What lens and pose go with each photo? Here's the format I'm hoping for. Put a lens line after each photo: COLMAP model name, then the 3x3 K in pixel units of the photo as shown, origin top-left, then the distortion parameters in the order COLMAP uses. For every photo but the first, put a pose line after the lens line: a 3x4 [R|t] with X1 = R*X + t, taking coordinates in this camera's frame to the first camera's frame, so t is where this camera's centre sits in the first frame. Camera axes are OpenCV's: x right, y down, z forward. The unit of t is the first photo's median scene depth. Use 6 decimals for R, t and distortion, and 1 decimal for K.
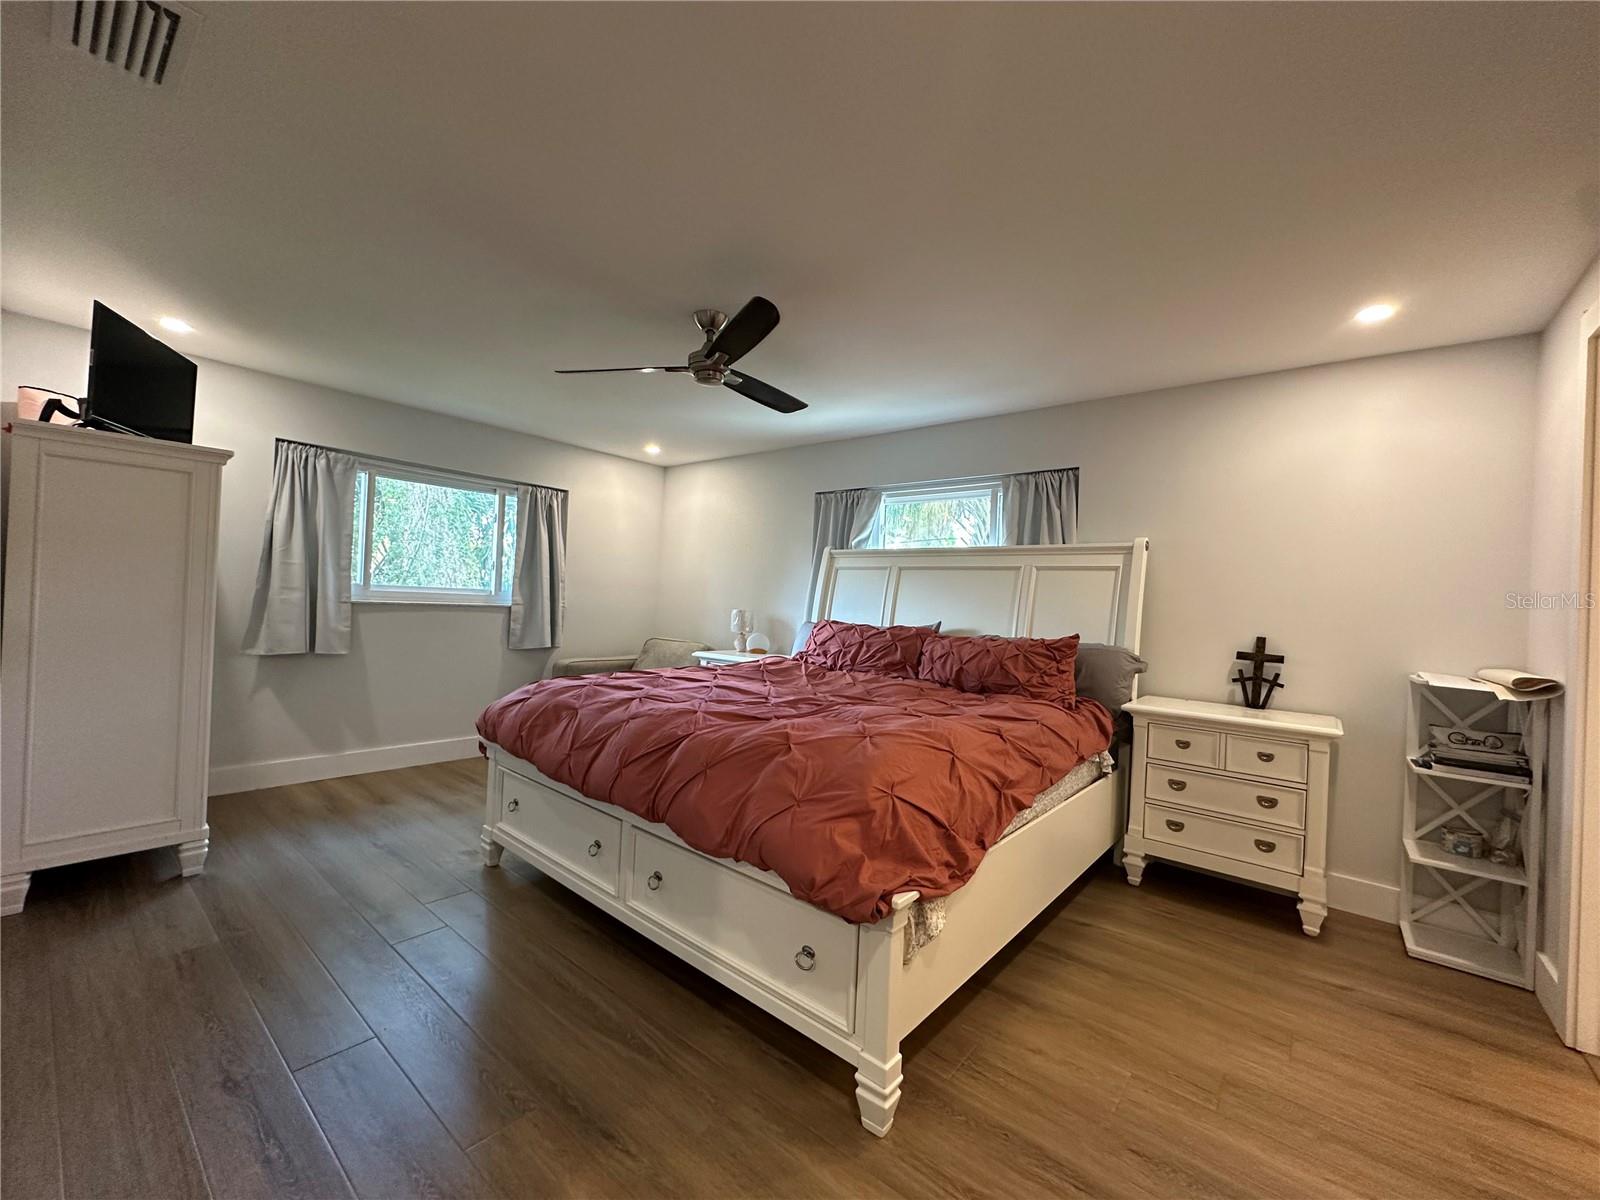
lens RADIAL K [[637.9, 0, 800.0], [0, 637.9, 600.0], [0, 0, 1]] dist [-0.001141, 0.000484]
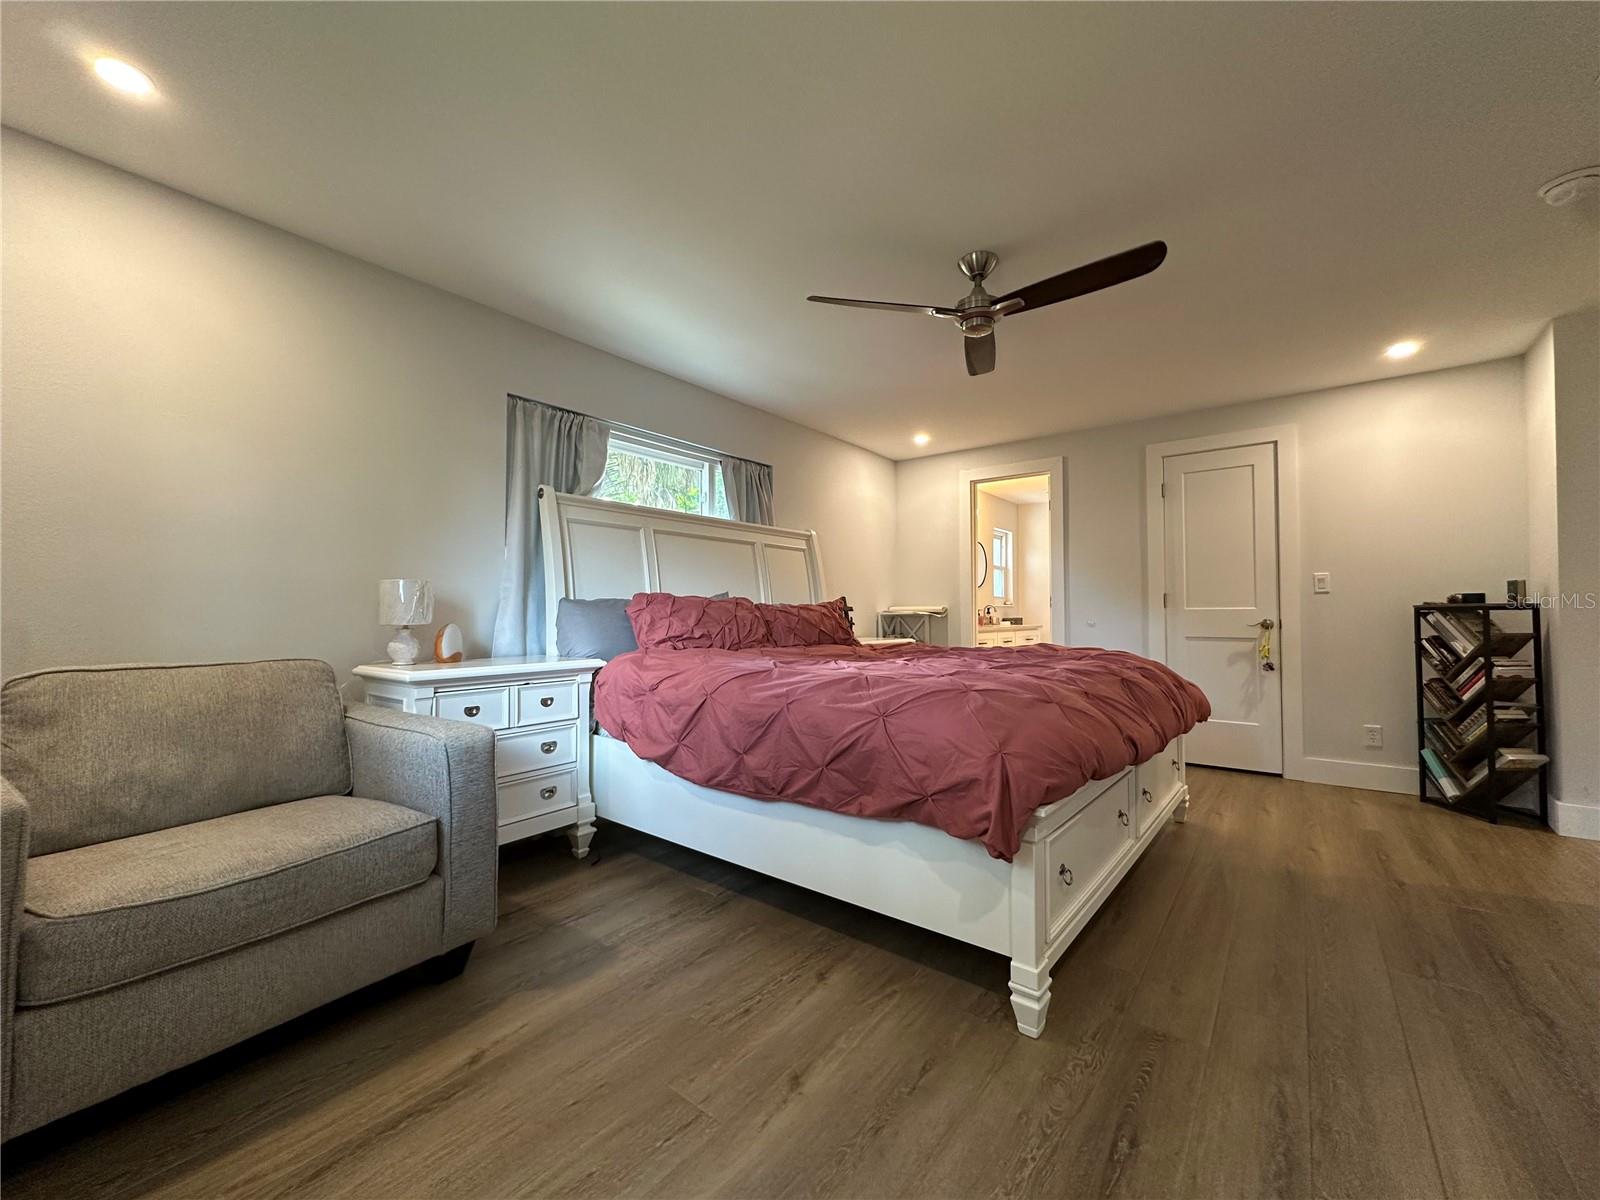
lens RADIAL K [[637.9, 0, 800.0], [0, 637.9, 600.0], [0, 0, 1]] dist [-0.001141, 0.000484]
pose [[-0.027060, -0.021105, 0.999411, -0.732998], [-0.005496, 0.999765, 0.020963, 0.023733], [-0.999619, -0.004925, -0.027169, 0.877378]]
